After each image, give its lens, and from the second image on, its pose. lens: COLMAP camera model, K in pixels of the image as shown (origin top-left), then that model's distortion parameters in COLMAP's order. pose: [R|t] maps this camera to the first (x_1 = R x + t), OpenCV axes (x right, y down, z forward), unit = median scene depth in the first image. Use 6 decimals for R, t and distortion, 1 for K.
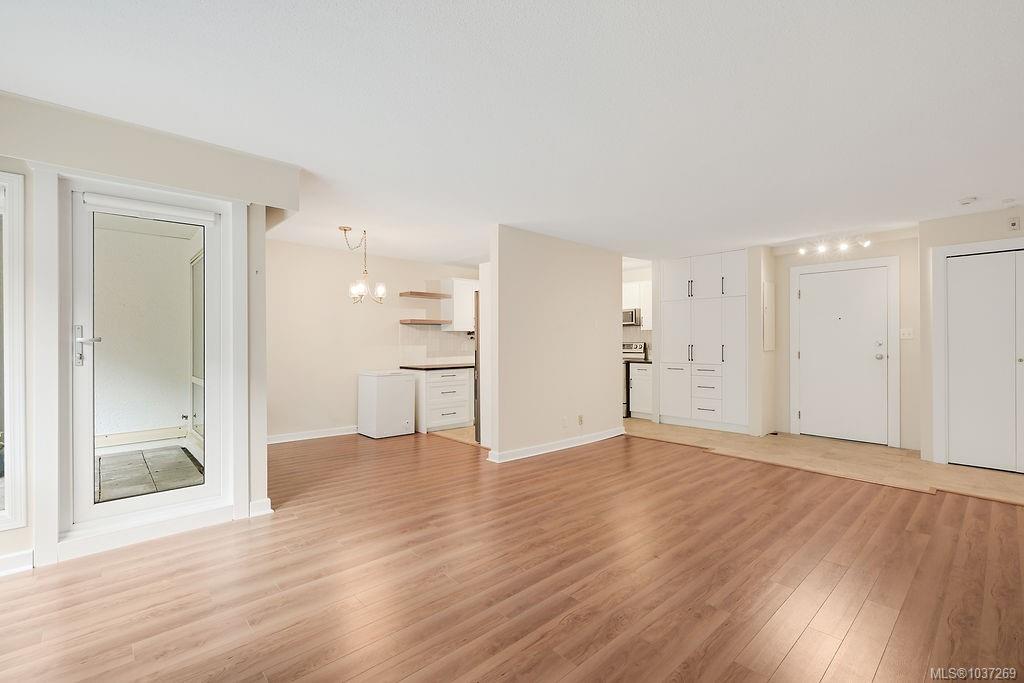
lens RADIAL K [[451.7, 0, 513.5], [0, 451.7, 341.0], [0, 0, 1]] dist [0.000951, -0.000266]
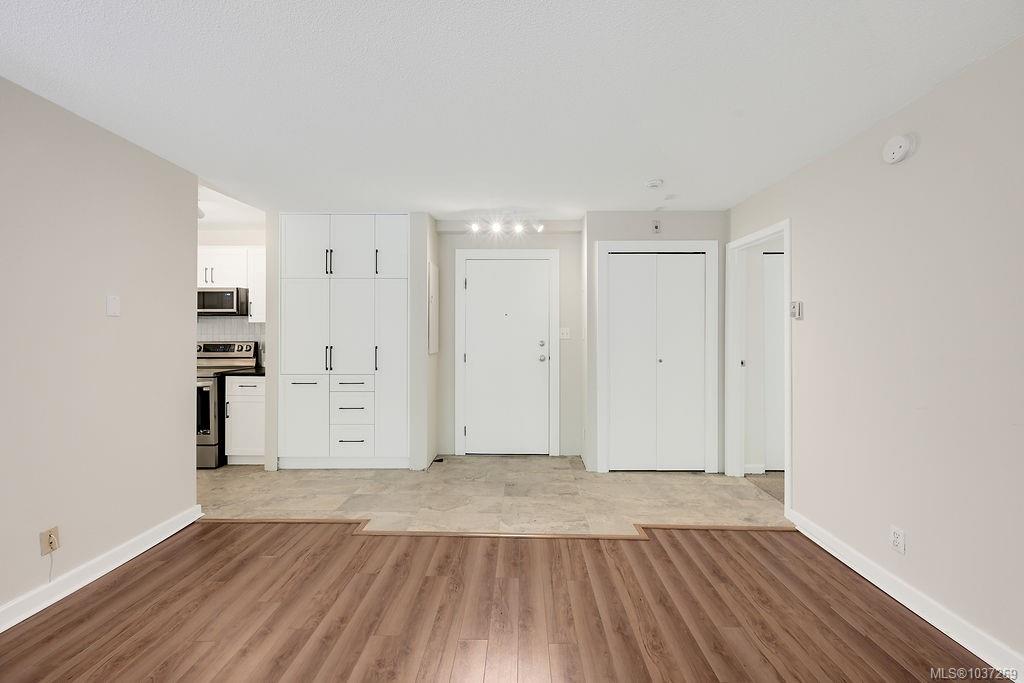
lens RADIAL K [[405.7, 0, 514.4], [0, 405.7, 333.8], [0, 0, 1]] dist [-0.000491, -0.000167]
pose [[0.689441, 0.006922, 0.724308, 0.194204], [-0.004413, 0.999976, -0.005356, -0.010099], [-0.724328, 0.000496, 0.689455, 0.513807]]
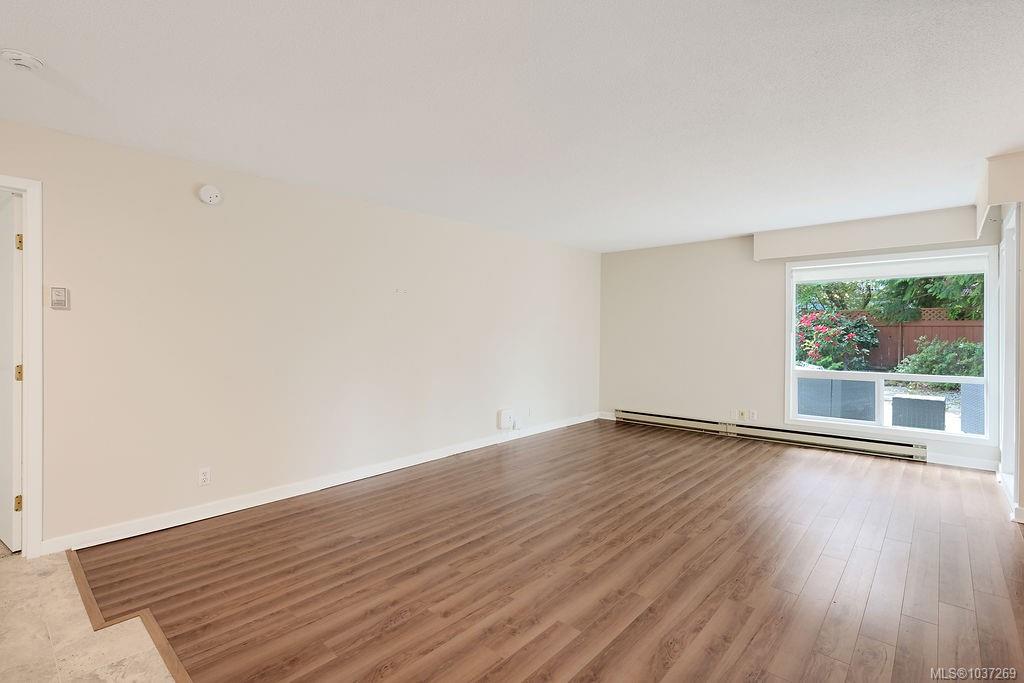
lens RADIAL K [[483.9, 0, 510.2], [0, 483.9, 333.1], [0, 0, 1]] dist [0.000478, 0.000267]
pose [[-0.995457, -0.003271, -0.095156, 0.402969], [-0.003454, 0.999992, 0.001760, -0.009840], [0.095149, 0.002081, -0.995461, 1.243594]]
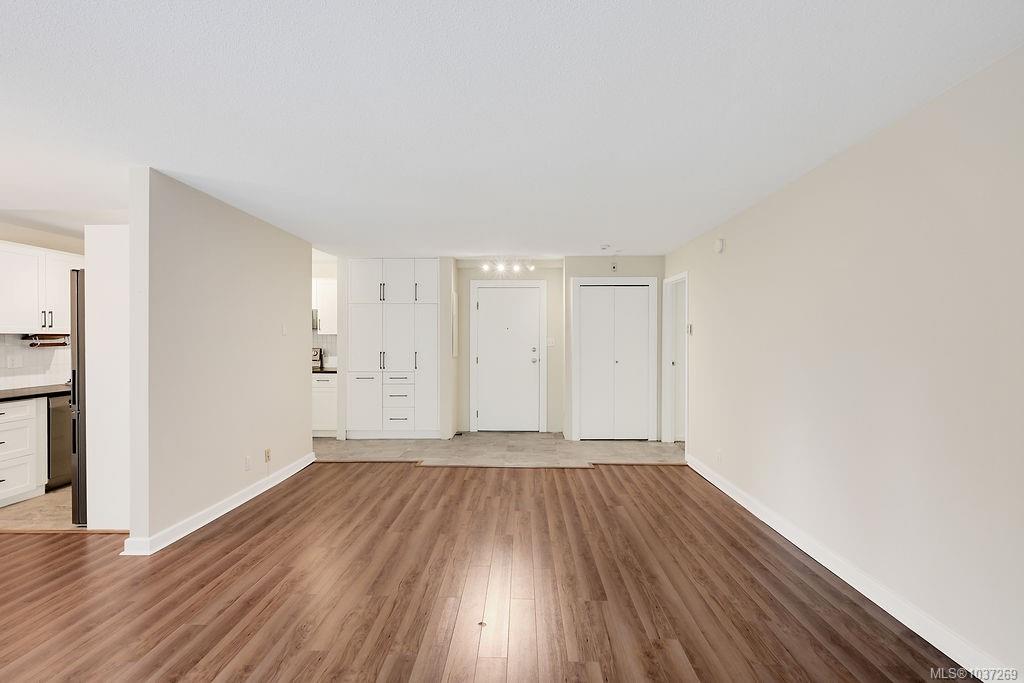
lens RADIAL K [[451.7, 0, 513.5], [0, 451.7, 341.0], [0, 0, 1]] dist [0.000951, -0.000266]
pose [[0.691309, -0.000431, 0.722559, -0.128340], [-0.002799, 0.999991, 0.003274, -0.023819], [-0.722554, -0.004286, 0.691301, 0.202935]]
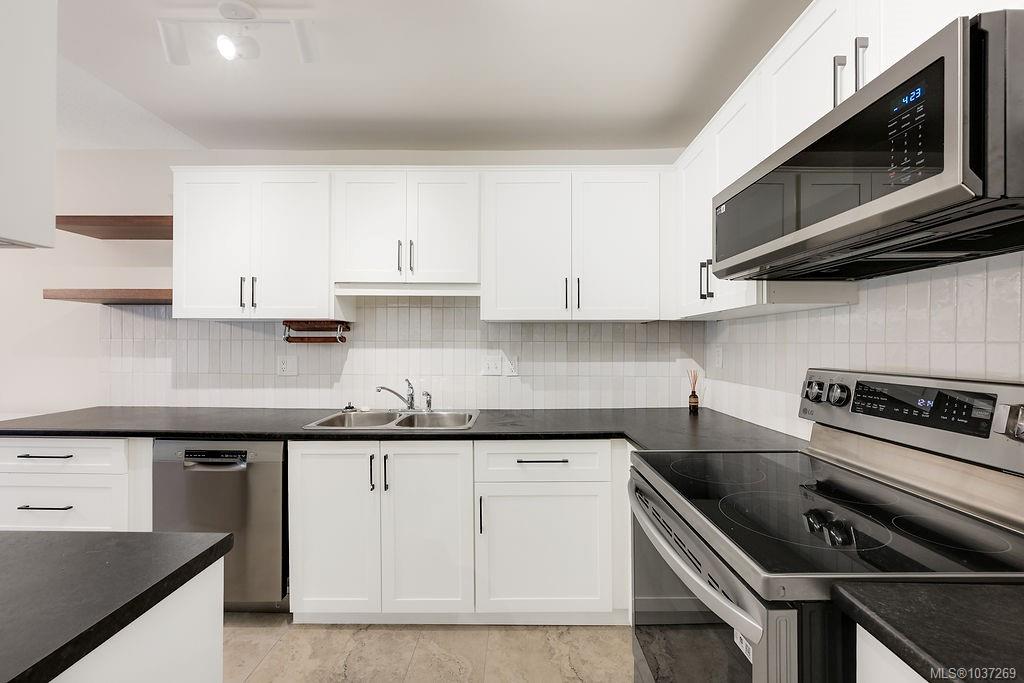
lens RADIAL K [[419.0, 0, 509.3], [0, 419.0, 344.9], [0, 0, 1]] dist [0.000381, 0.000145]
pose [[0.726311, 0.011703, -0.687267, 0.393215], [-0.009726, 0.999930, 0.006749, -0.009591], [0.687298, 0.001782, 0.726374, 1.325664]]
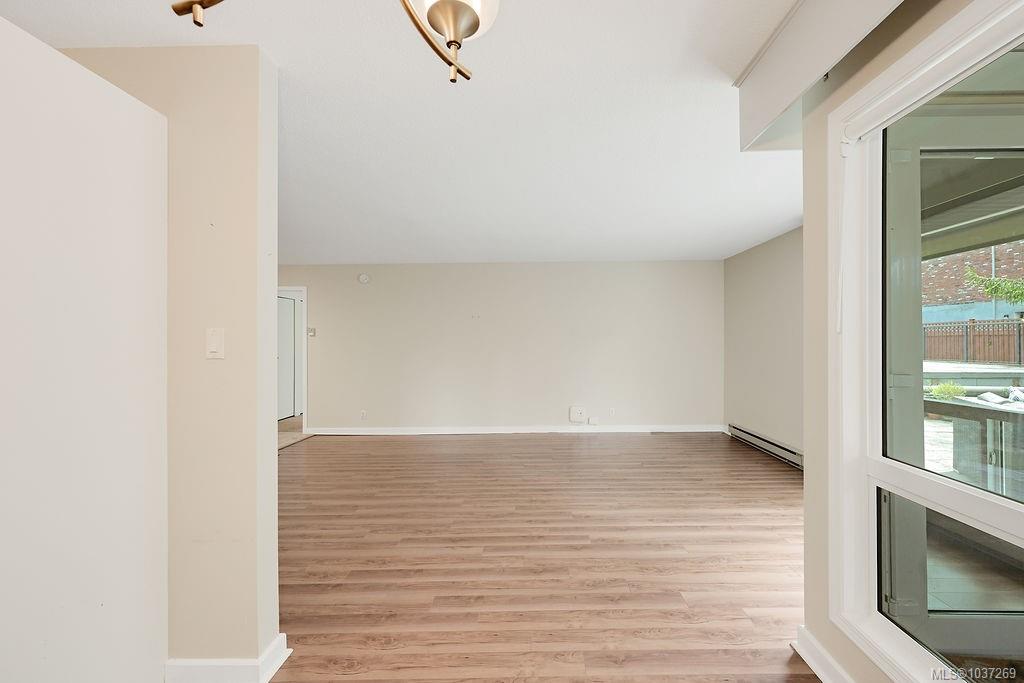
lens RADIAL K [[411.1, 0, 532.1], [0, 411.1, 341.1], [0, 0, 1]] dist [0.000111, 0.000014]
pose [[-0.727493, 0.008428, 0.686063, -0.426247], [0.006288, 0.999964, -0.005616, -0.009286], [-0.686086, 0.000229, -0.727520, 1.054498]]
